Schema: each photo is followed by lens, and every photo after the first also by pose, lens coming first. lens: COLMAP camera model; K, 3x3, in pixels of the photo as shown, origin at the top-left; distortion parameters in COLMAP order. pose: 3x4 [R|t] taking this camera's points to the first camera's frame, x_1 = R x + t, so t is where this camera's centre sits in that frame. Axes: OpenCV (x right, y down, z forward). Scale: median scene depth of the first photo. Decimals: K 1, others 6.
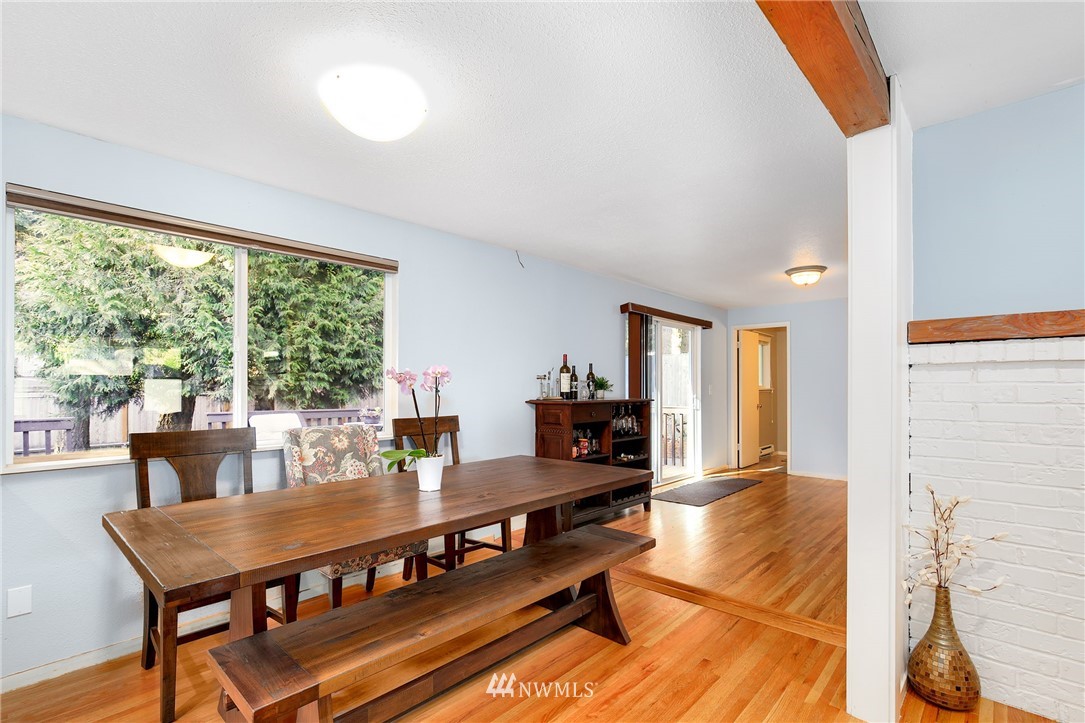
lens RADIAL K [[511.4, 0, 541.3], [0, 511.4, 380.7], [0, 0, 1]] dist [-0.005932, 0.004950]
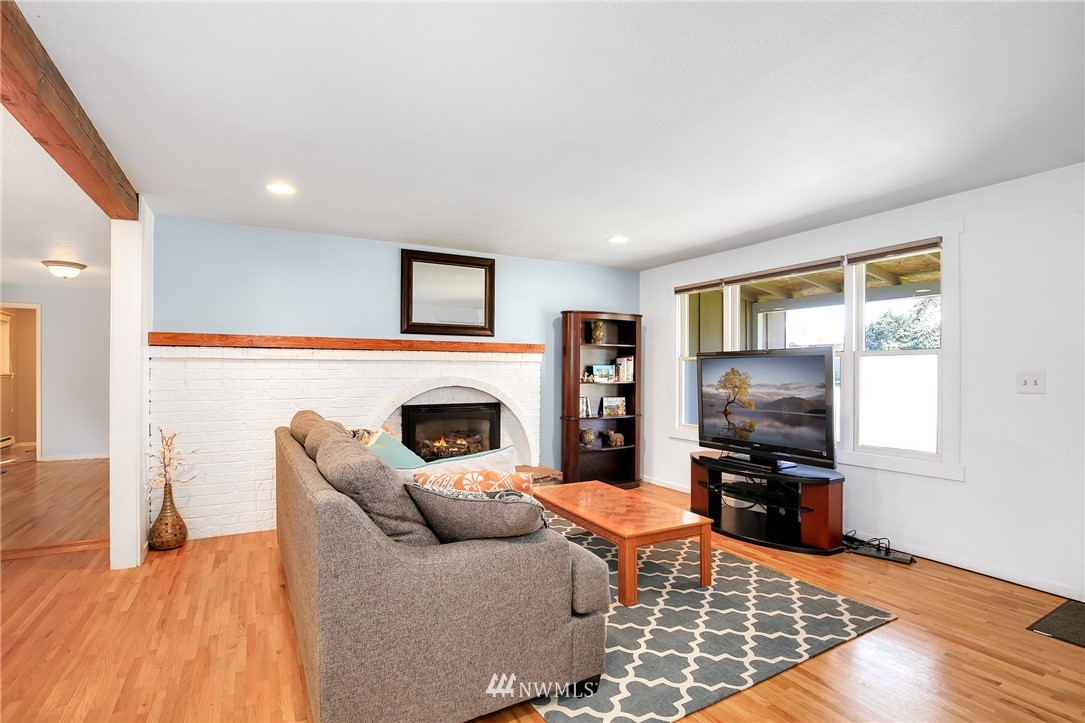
lens RADIAL K [[522.0, 0, 564.5], [0, 522.0, 378.3], [0, 0, 1]] dist [-0.042229, 0.007245]
pose [[0.285659, -0.007682, 0.958301, -0.226537], [-0.014493, 0.999819, 0.012335, -0.002406], [-0.958222, -0.017413, 0.285495, -0.361859]]
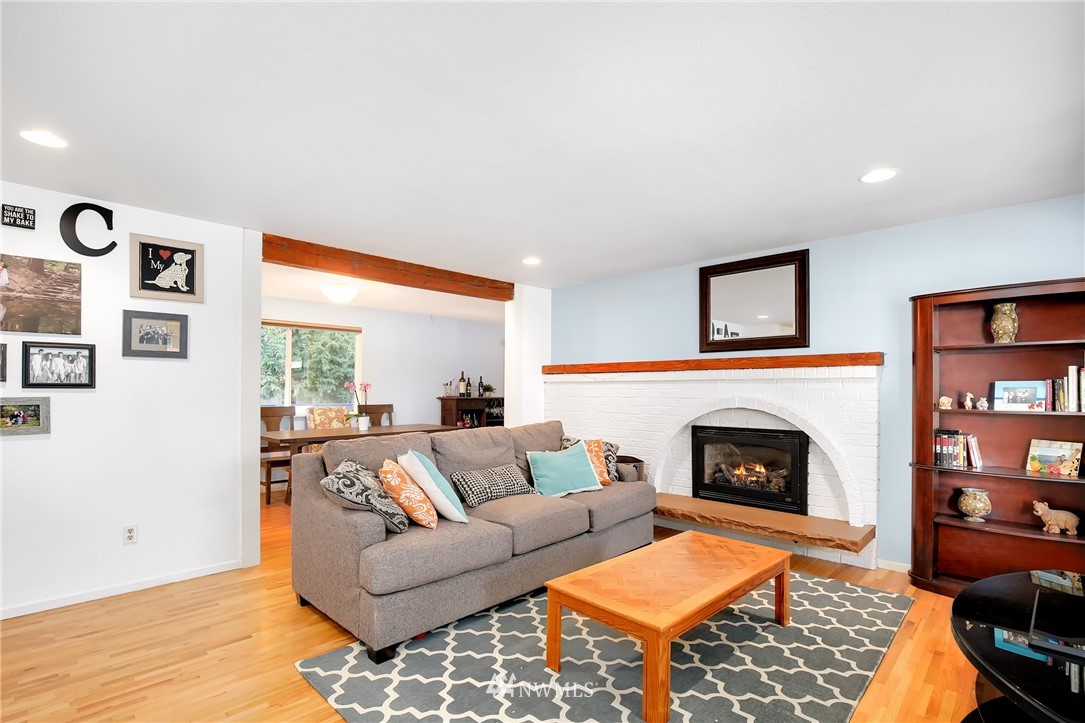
lens RADIAL K [[522.0, 0, 544.7], [0, 522.0, 386.1], [0, 0, 1]] dist [-0.042229, 0.007245]
pose [[0.999604, 0.006055, -0.027470, 0.374693], [-0.005900, 0.999966, 0.005736, -0.012483], [0.027504, -0.005571, 0.999606, -0.772990]]
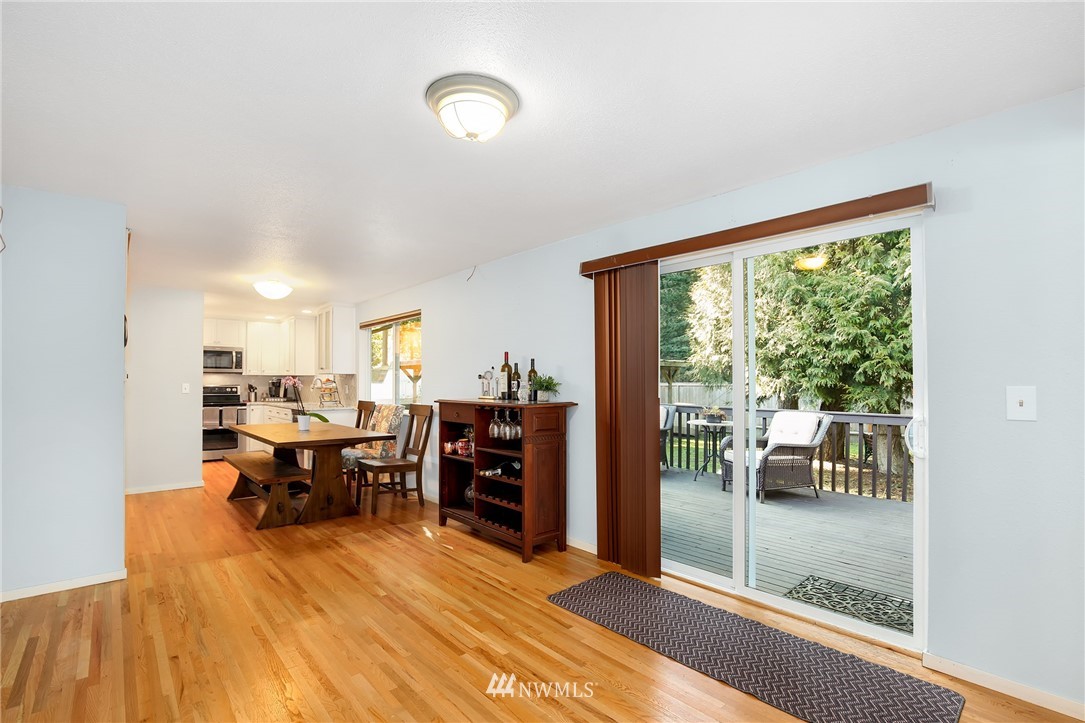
lens RADIAL K [[522.0, 0, 558.8], [0, 522.0, 370.3], [0, 0, 1]] dist [-0.042229, 0.007245]
pose [[-0.110552, -0.019394, -0.993681, 0.973083], [0.011654, 0.999716, -0.020809, 0.003608], [0.993802, -0.013881, -0.110294, 1.186959]]
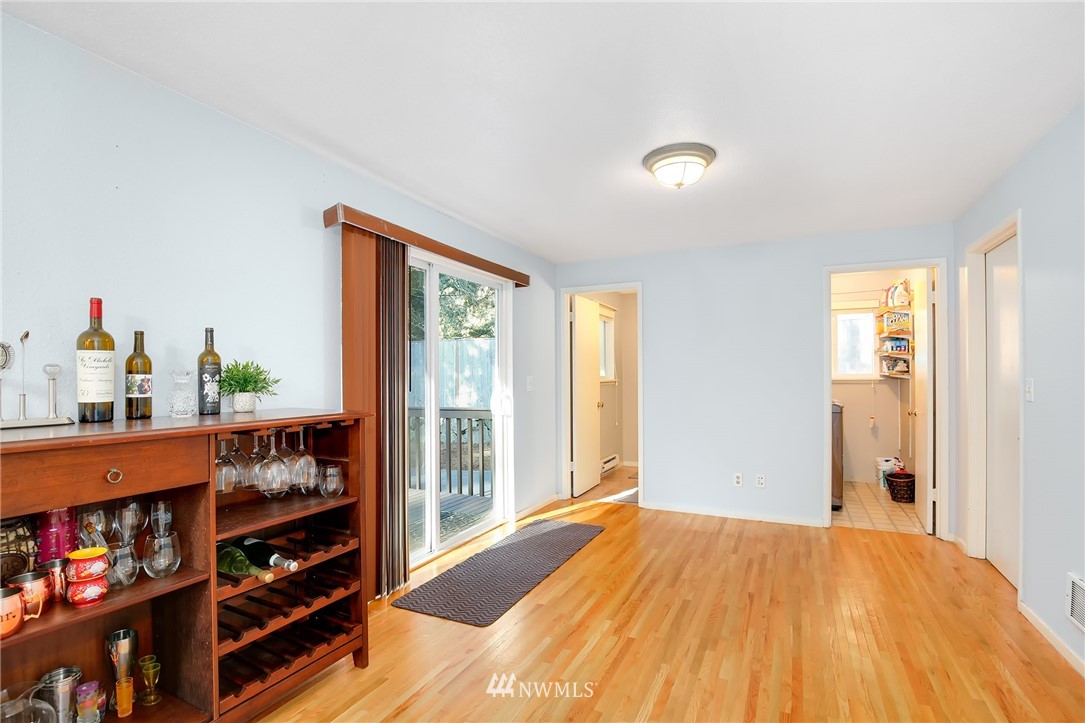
lens RADIAL K [[522.0, 0, 536.5], [0, 522.0, 371.7], [0, 0, 1]] dist [-0.042229, 0.007245]
pose [[0.961853, -0.002967, 0.273552, 0.245494], [0.001813, 0.999988, 0.004471, -0.000852], [-0.273563, -0.003805, 0.961847, 0.563040]]
